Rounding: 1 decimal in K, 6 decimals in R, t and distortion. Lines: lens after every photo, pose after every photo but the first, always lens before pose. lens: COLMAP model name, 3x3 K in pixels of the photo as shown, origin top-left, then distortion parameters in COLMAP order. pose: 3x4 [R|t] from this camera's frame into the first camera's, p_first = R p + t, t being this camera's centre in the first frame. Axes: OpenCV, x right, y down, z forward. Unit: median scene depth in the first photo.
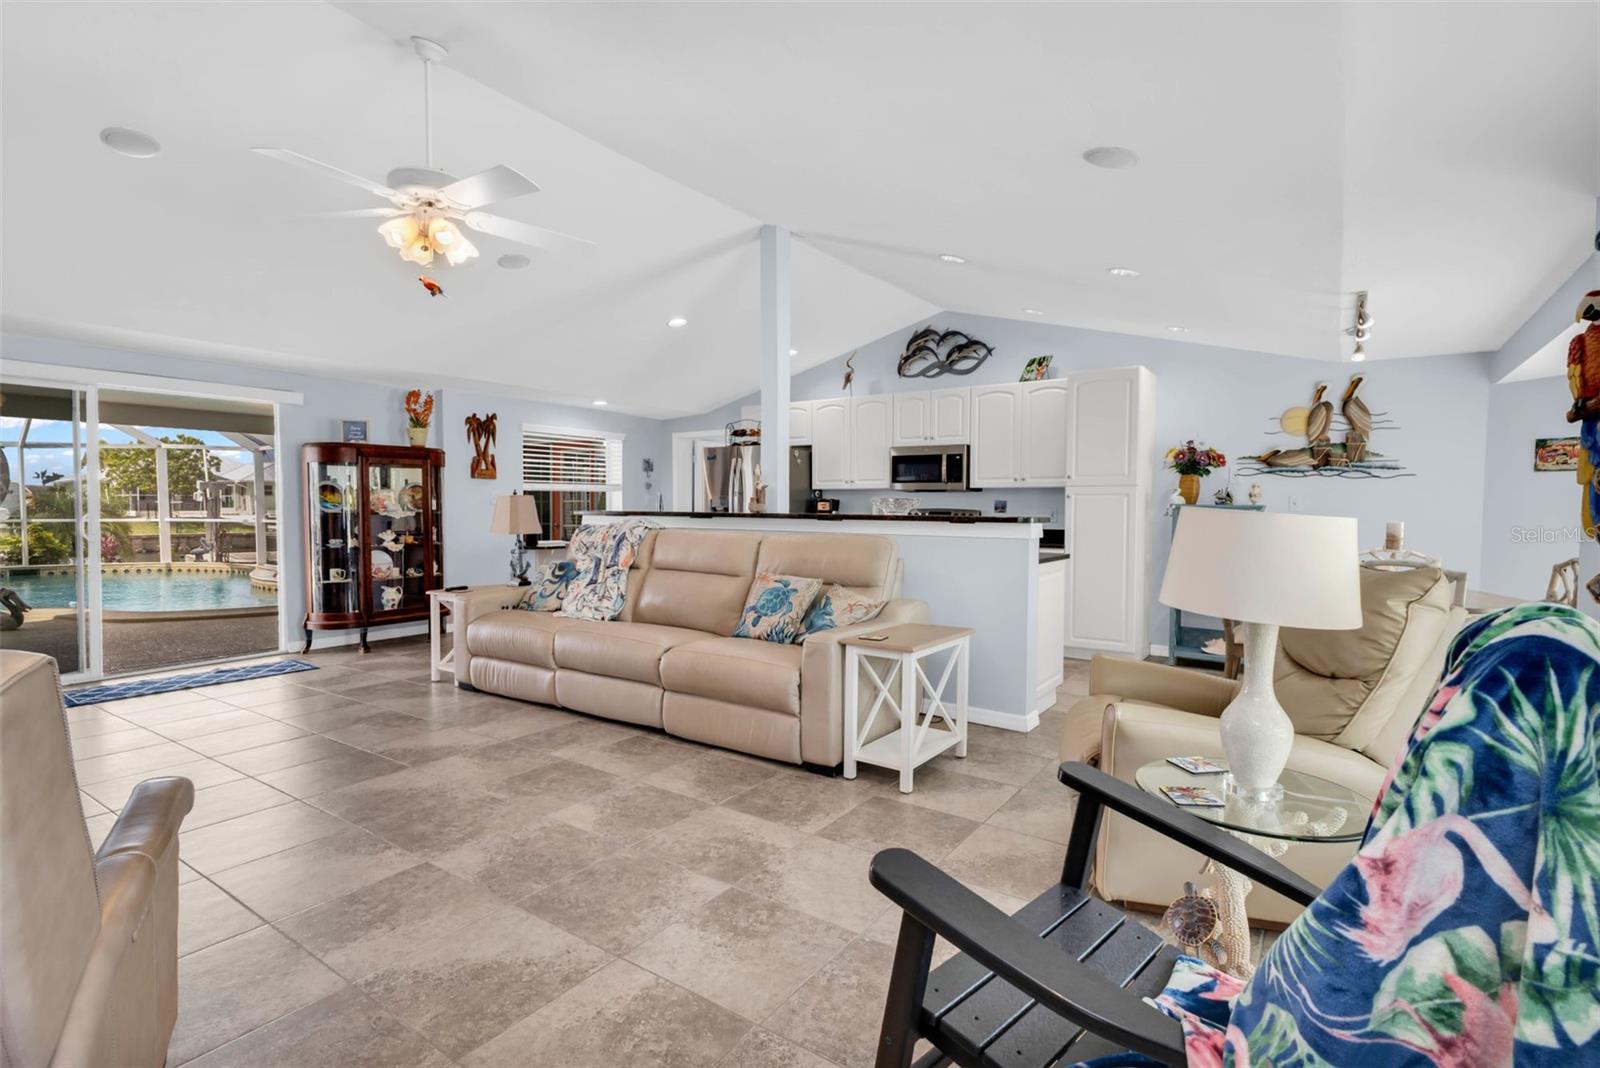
lens RADIAL K [[762.5, 0, 789.6], [0, 762.5, 543.7], [0, 0, 1]] dist [0.000792, -0.000648]
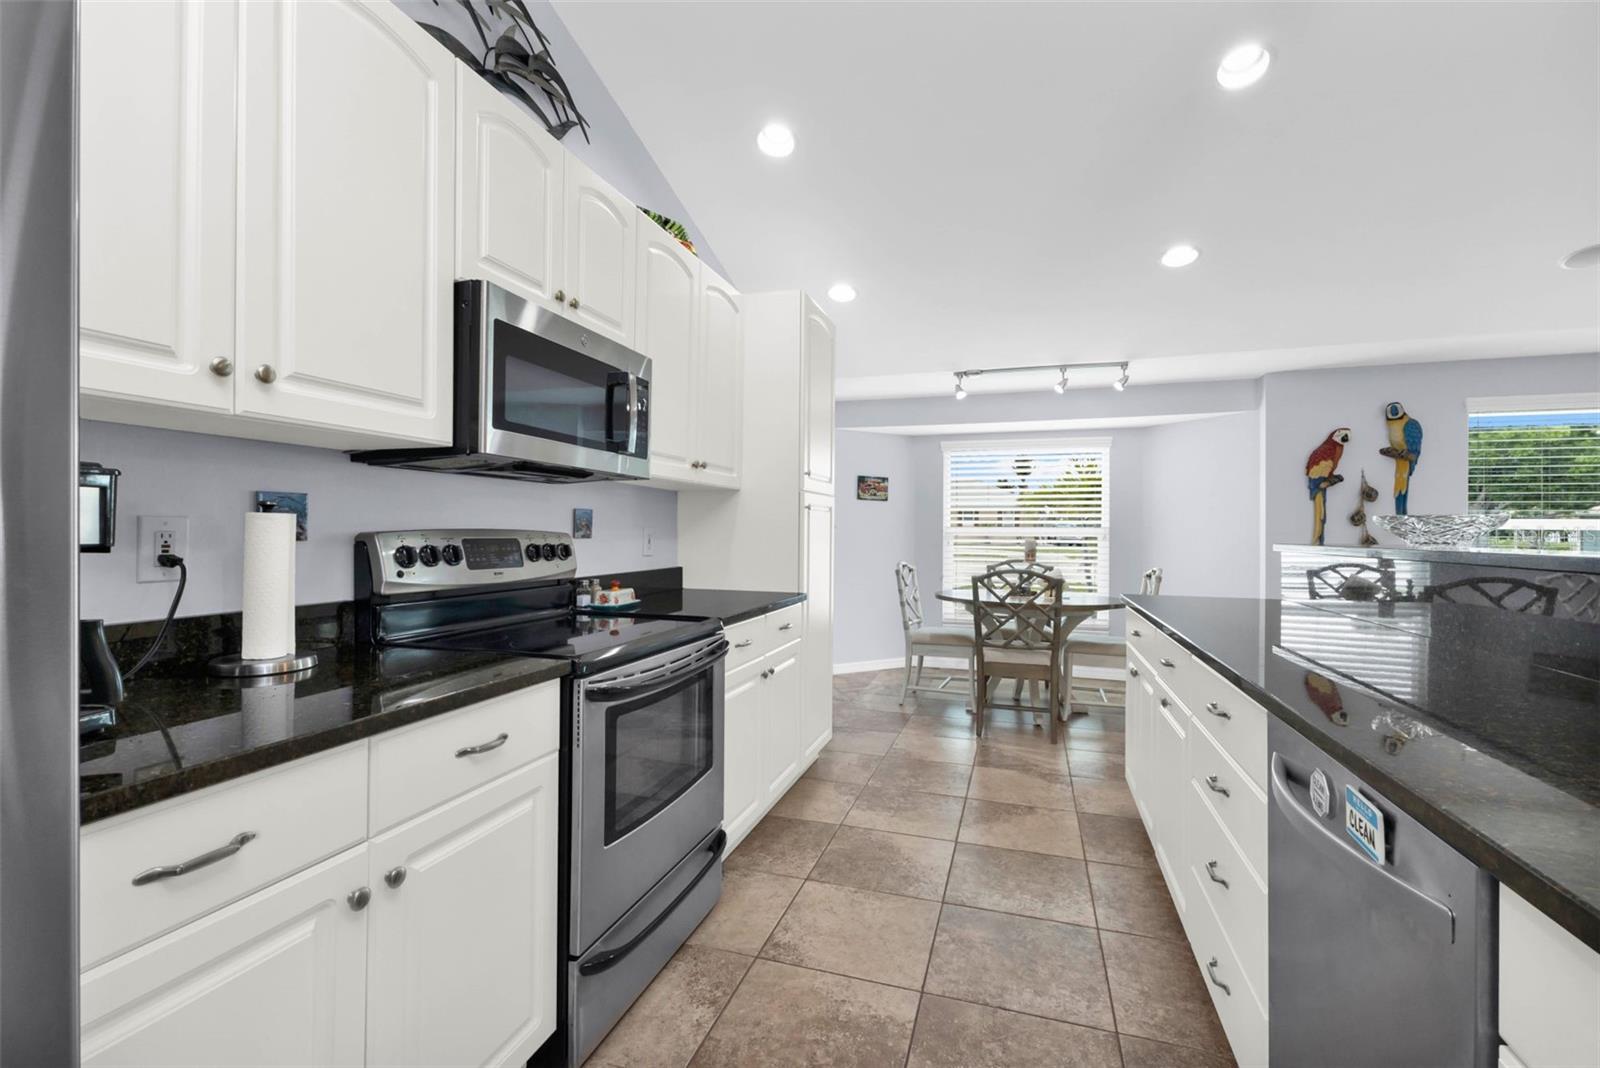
lens RADIAL K [[693.7, 0, 797.7], [0, 693.7, 528.4], [0, 0, 1]] dist [0.003507, 0.000227]
pose [[-0.286410, -0.007290, 0.958079, -0.131574], [0.038133, 0.999092, 0.019002, -0.058113], [-0.957348, 0.041977, -0.285872, 1.176505]]
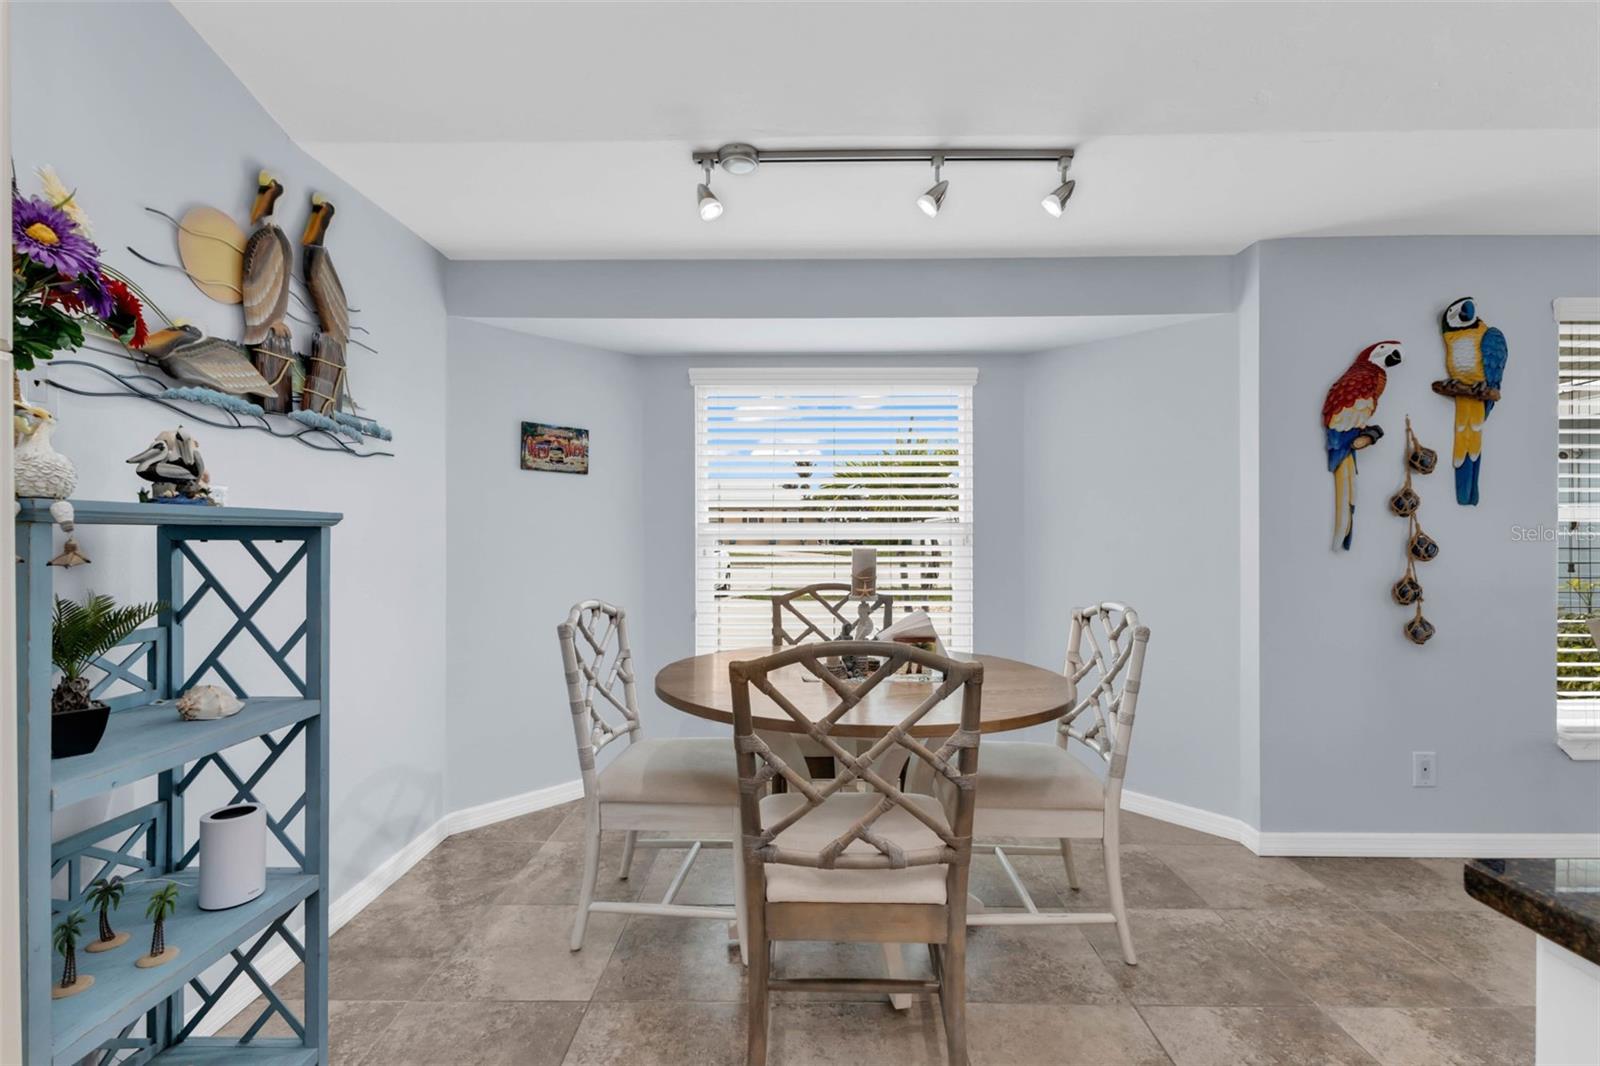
lens RADIAL K [[690.7, 0, 800.1], [0, 690.7, 530.0], [0, 0, 1]] dist [0.002311, 0.000085]
pose [[-0.561329, -0.005611, 0.827574, 0.274230], [0.037371, 0.998785, 0.032119, -0.042485], [-0.826748, 0.048956, -0.560438, 0.923519]]
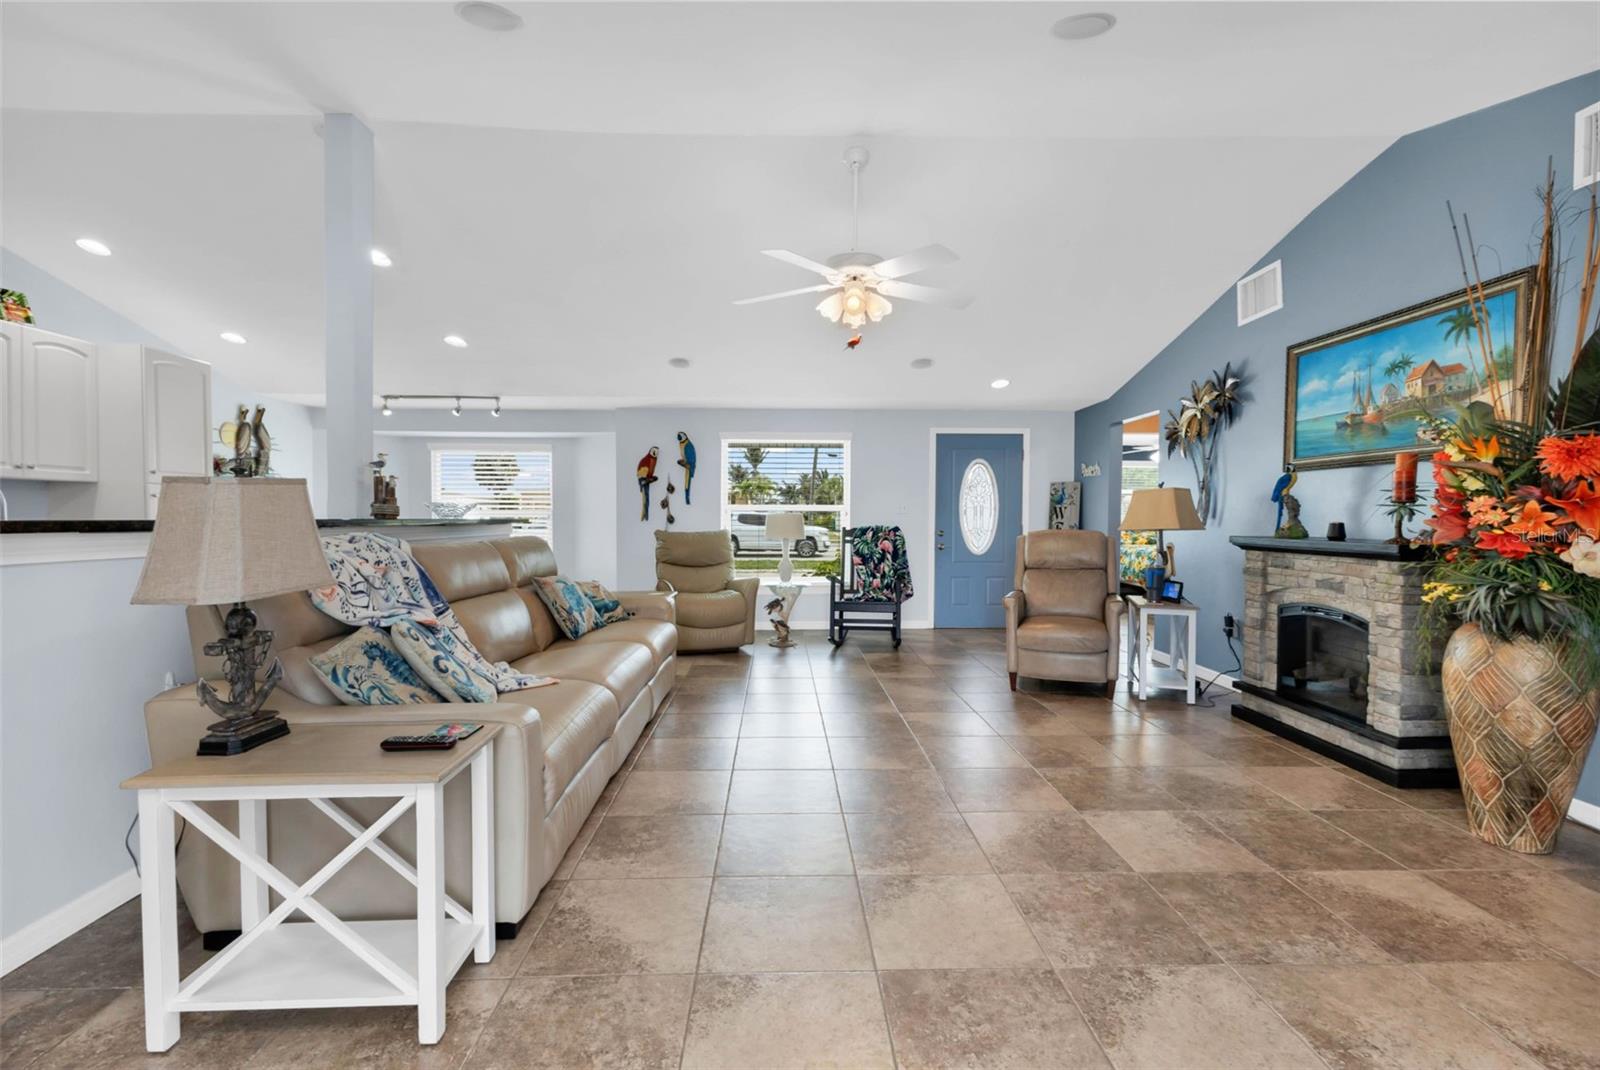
lens RADIAL K [[696.0, 0, 814.6], [0, 696.0, 535.2], [0, 0, 1]] dist [0.003498, 0.000472]
pose [[-0.609044, -0.029809, 0.792576, -0.696724], [0.032078, 0.997550, 0.062169, -0.043638], [-0.792487, 0.063288, -0.606596, 0.907226]]
